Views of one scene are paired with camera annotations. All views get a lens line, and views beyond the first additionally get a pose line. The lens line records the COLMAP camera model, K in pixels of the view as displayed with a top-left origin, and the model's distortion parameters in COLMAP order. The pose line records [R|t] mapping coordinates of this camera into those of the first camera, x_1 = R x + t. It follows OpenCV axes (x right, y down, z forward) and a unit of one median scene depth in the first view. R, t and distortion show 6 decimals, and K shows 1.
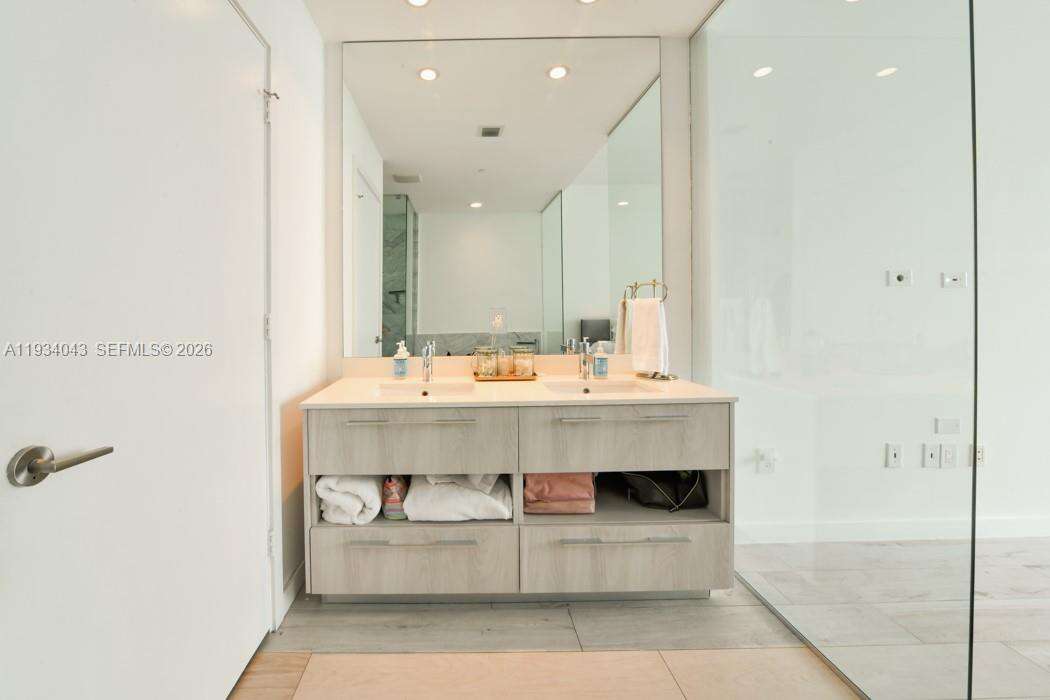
lens RADIAL K [[406.8, 0, 453.6], [0, 406.8, 307.9], [0, 0, 1]] dist [-0.014953, 0.000330]
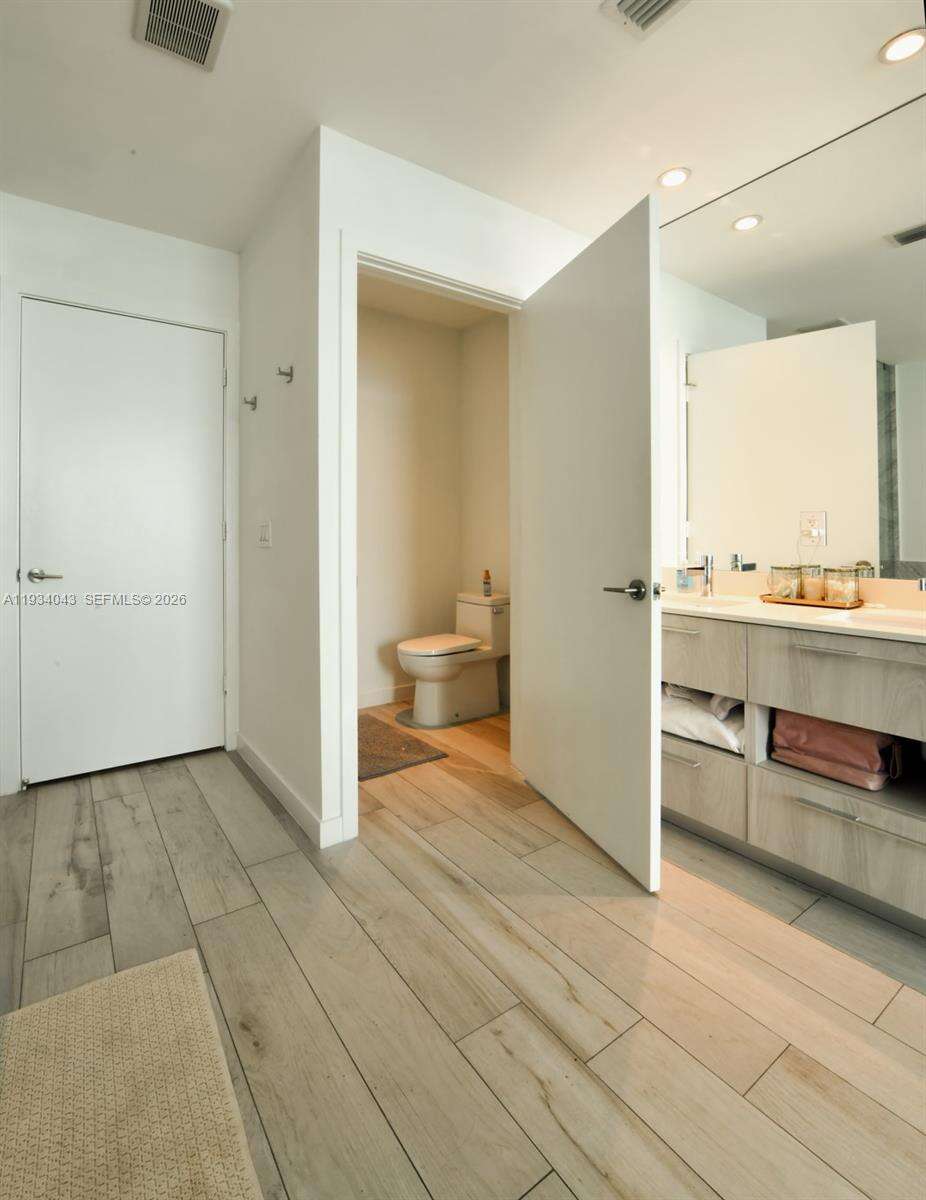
lens RADIAL K [[548.9, 0, 418.0], [0, 548.9, 529.4], [0, 0, 1]] dist [-0.009109, -0.000715]
pose [[0.552872, 0.002853, -0.833261, 0.725163], [-0.000555, 0.999995, 0.003056, 0.039469], [0.833266, -0.001228, 0.552871, -0.216898]]
